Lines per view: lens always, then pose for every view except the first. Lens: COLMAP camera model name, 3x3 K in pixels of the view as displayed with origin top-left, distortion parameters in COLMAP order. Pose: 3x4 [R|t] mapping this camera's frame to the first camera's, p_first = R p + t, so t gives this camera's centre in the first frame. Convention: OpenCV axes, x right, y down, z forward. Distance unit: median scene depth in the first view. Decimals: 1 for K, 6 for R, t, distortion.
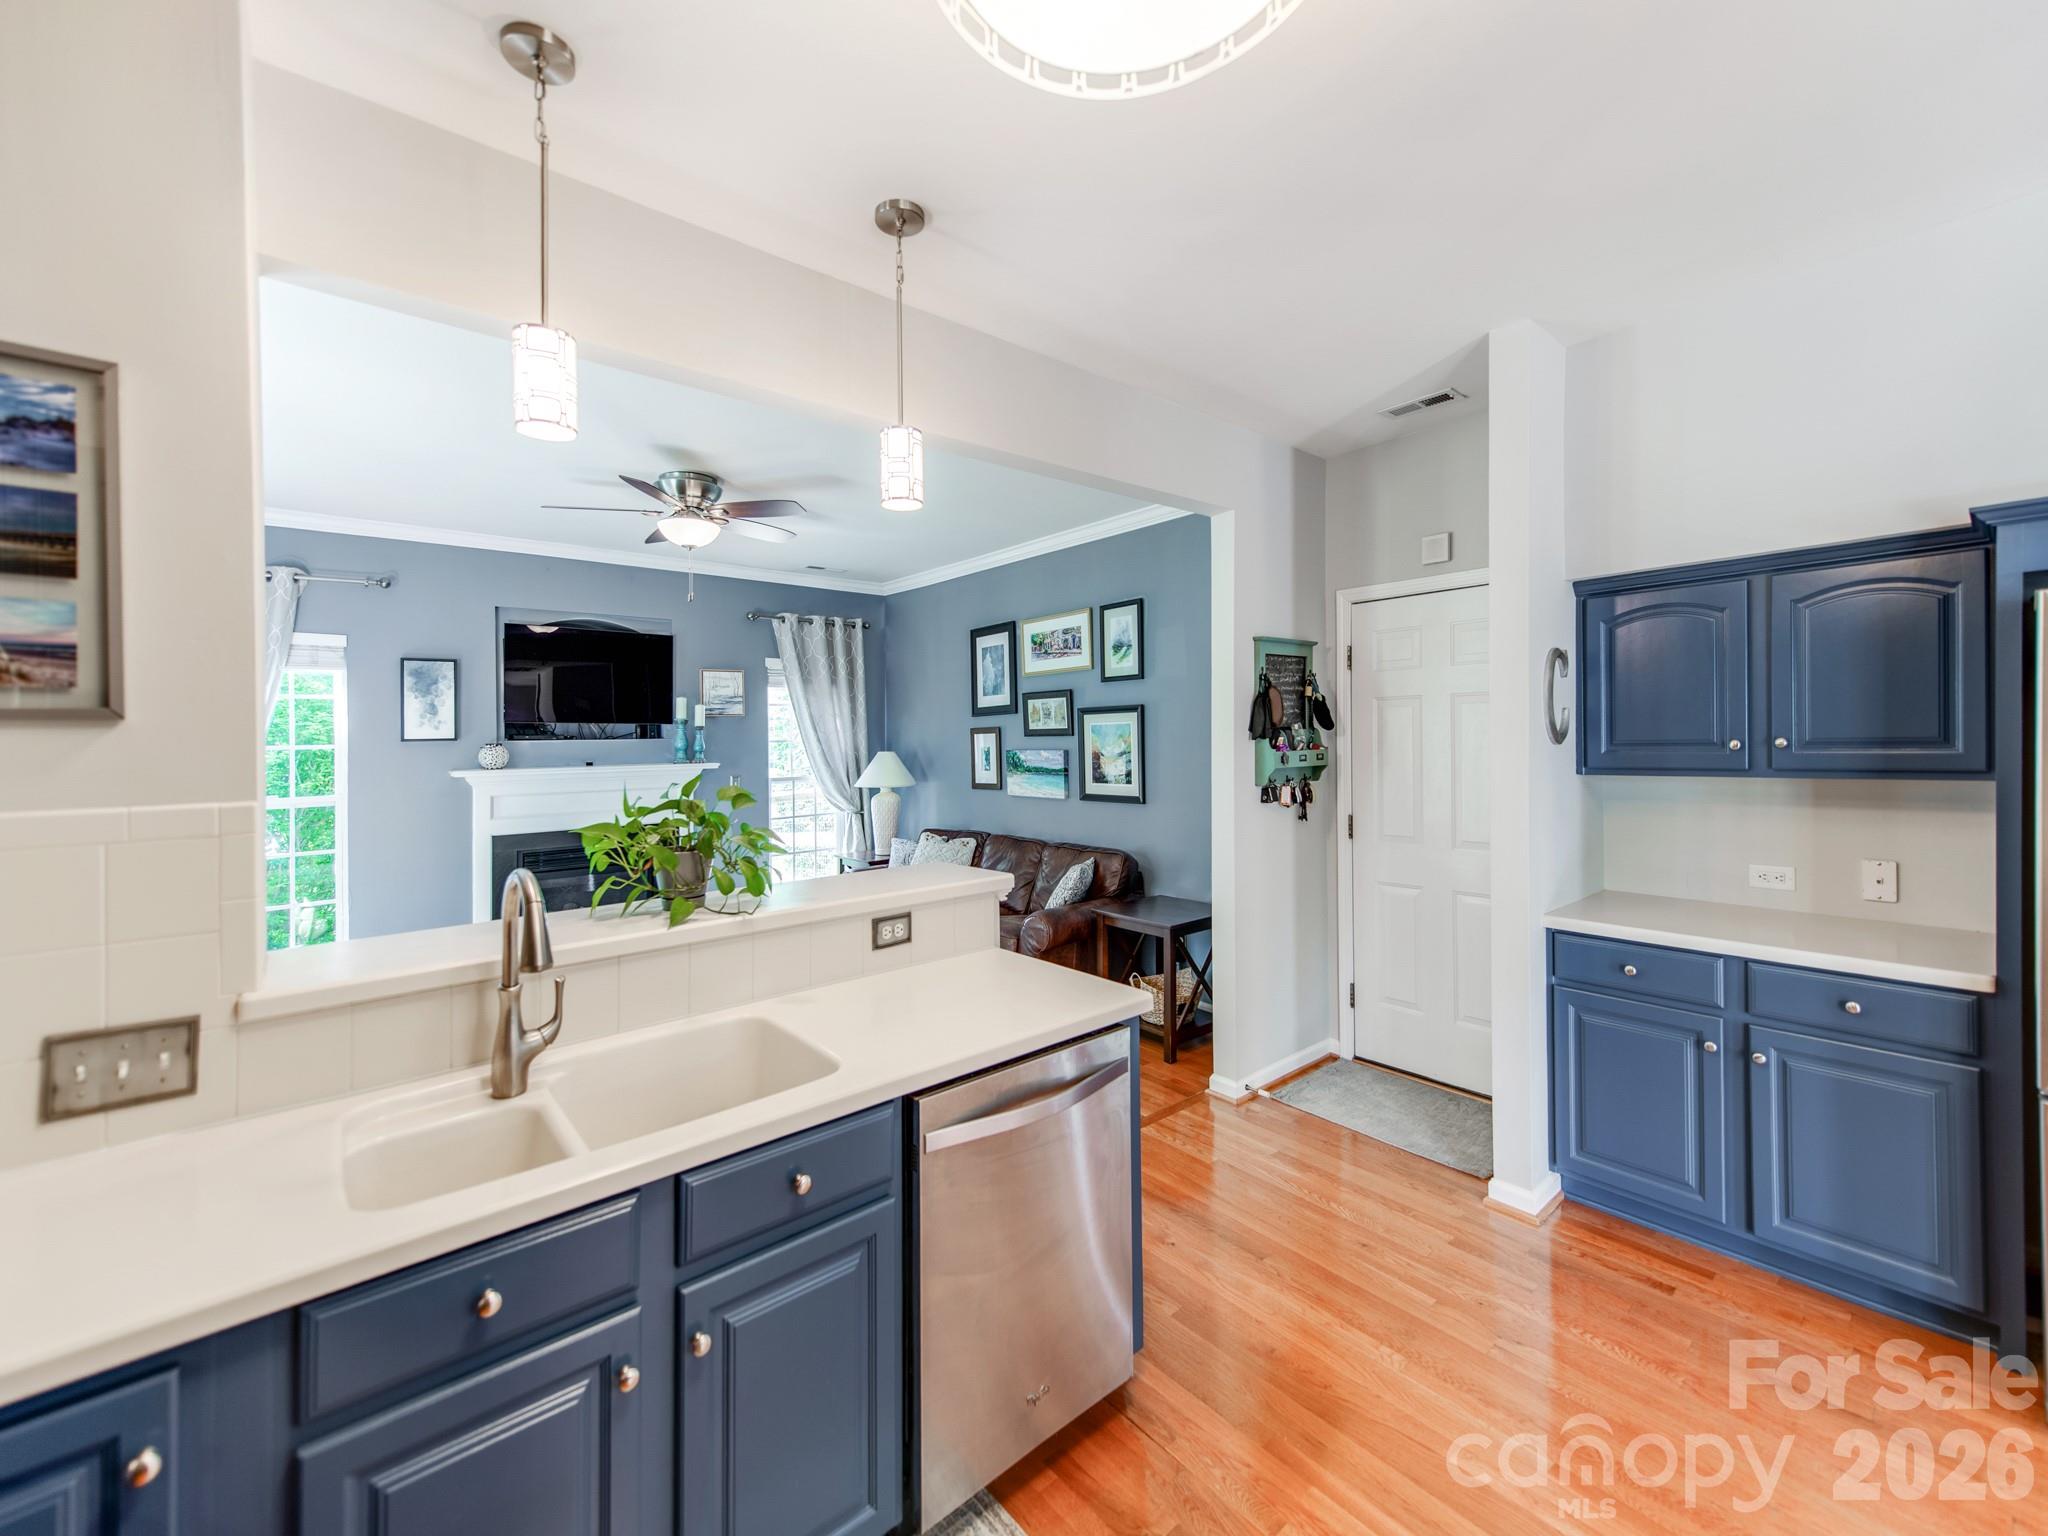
lens RADIAL K [[915.7, 0, 1017.2], [0, 915.7, 740.8], [0, 0, 1]] dist [-0.002393, -0.000444]
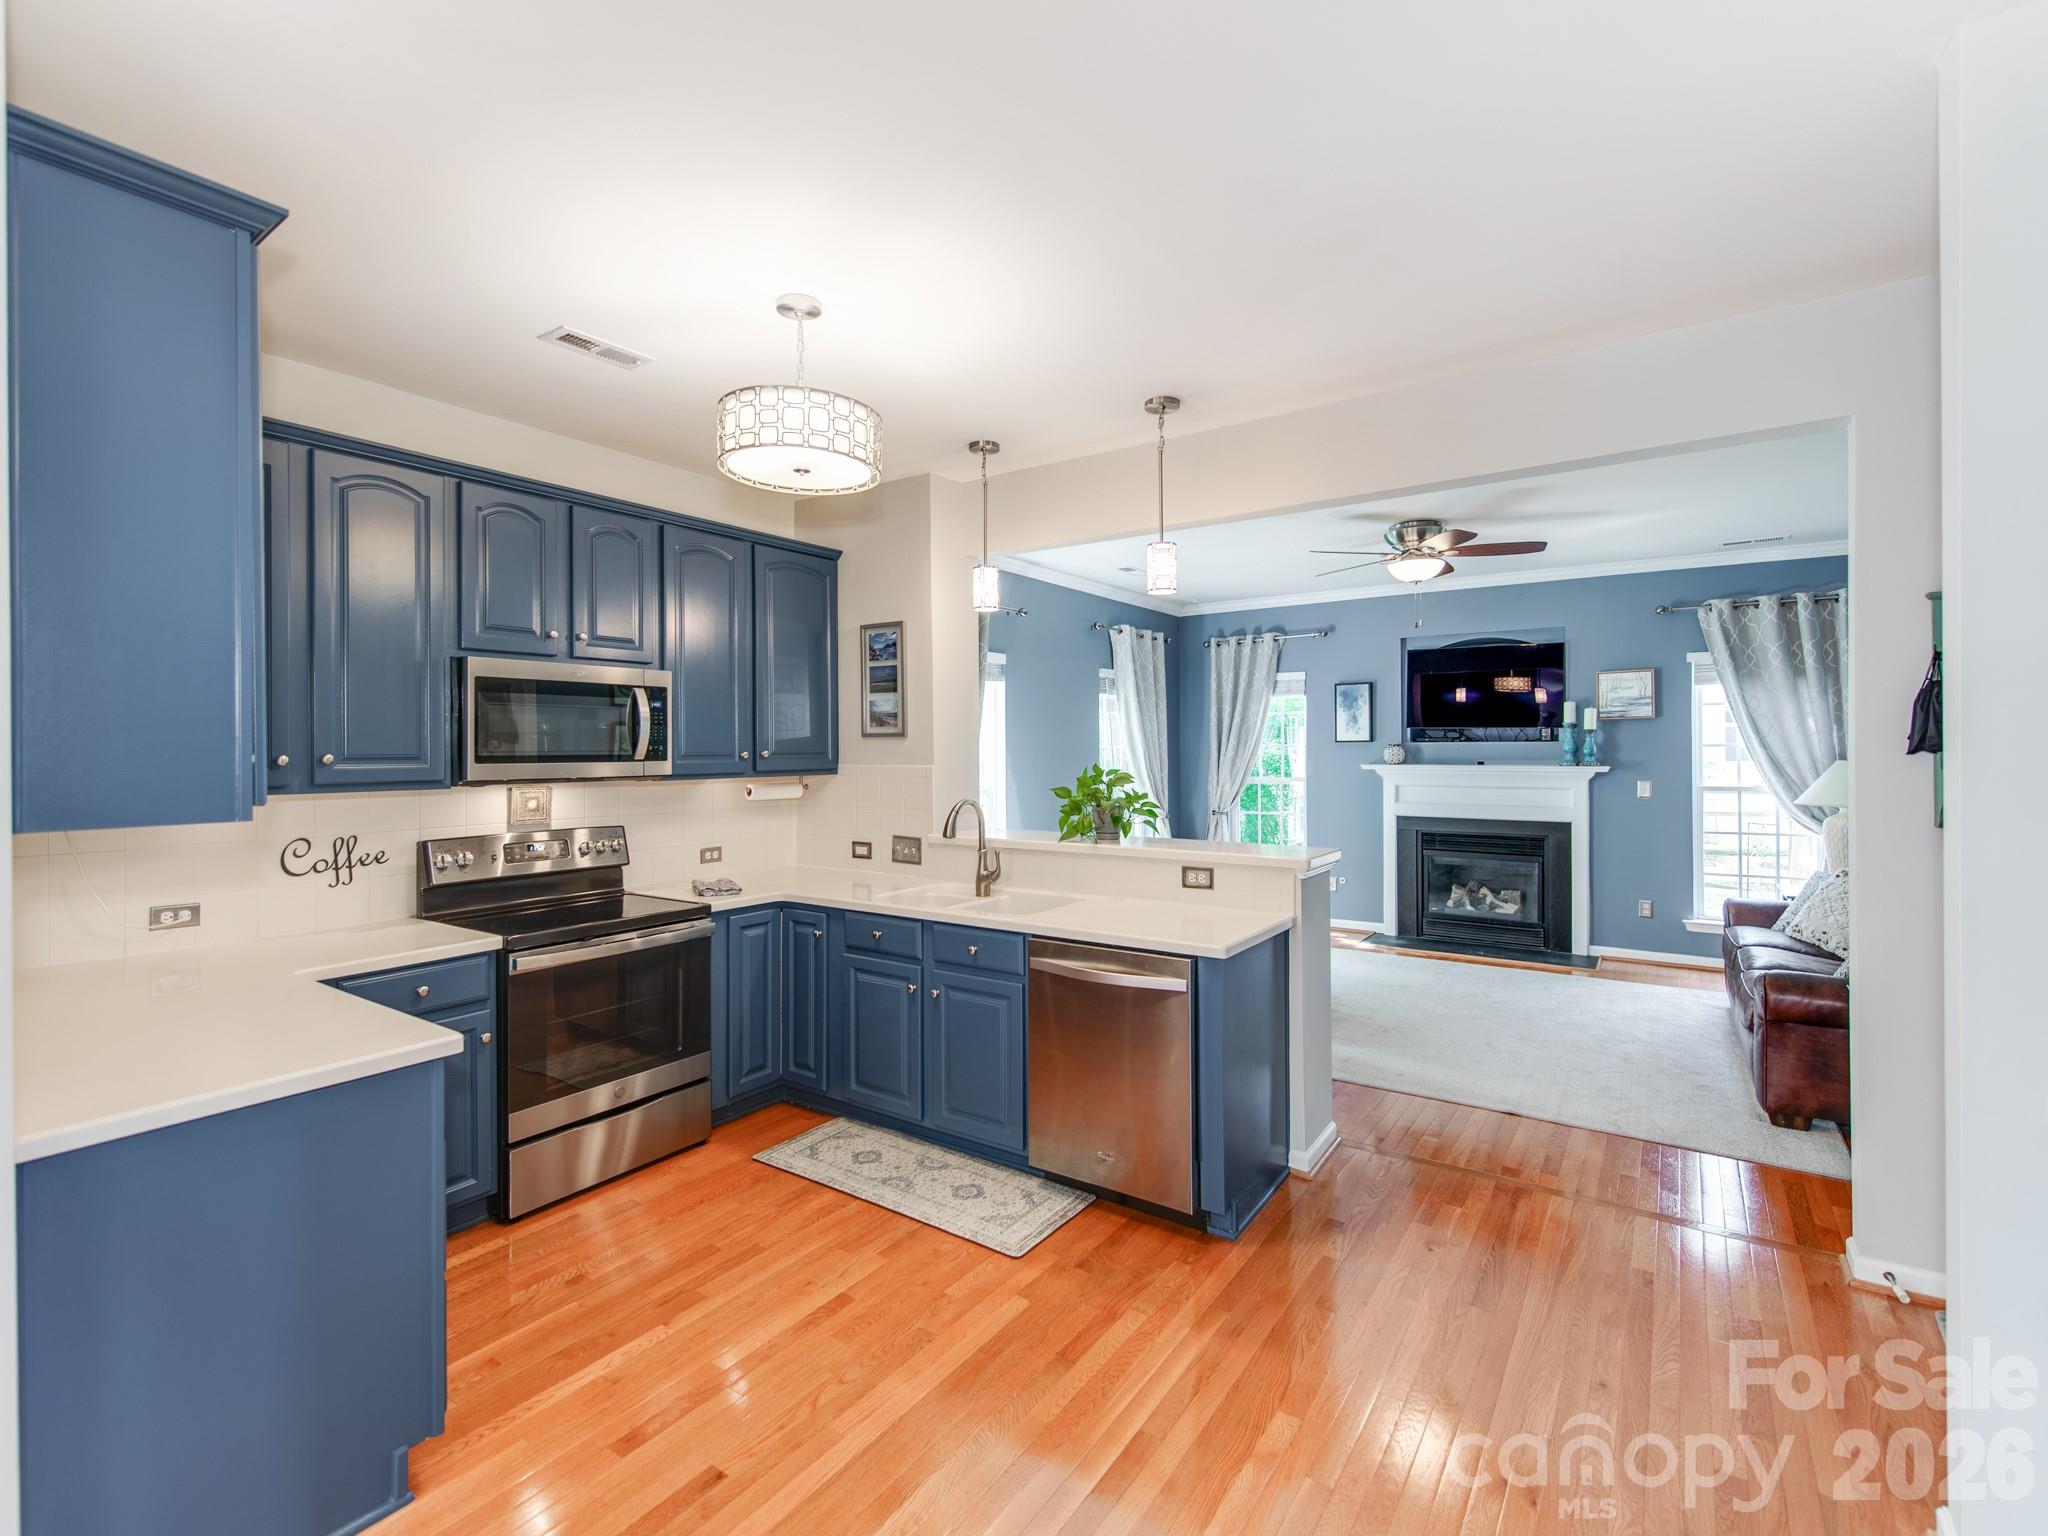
lens RADIAL K [[915.7, 0, 1017.2], [0, 915.7, 740.8], [0, 0, 1]] dist [-0.002393, -0.000444]
pose [[0.214963, 0.007676, -0.976592, 0.559413], [-0.004571, 0.999966, 0.006854, -0.008314], [0.976611, 0.002991, 0.214991, 0.188189]]
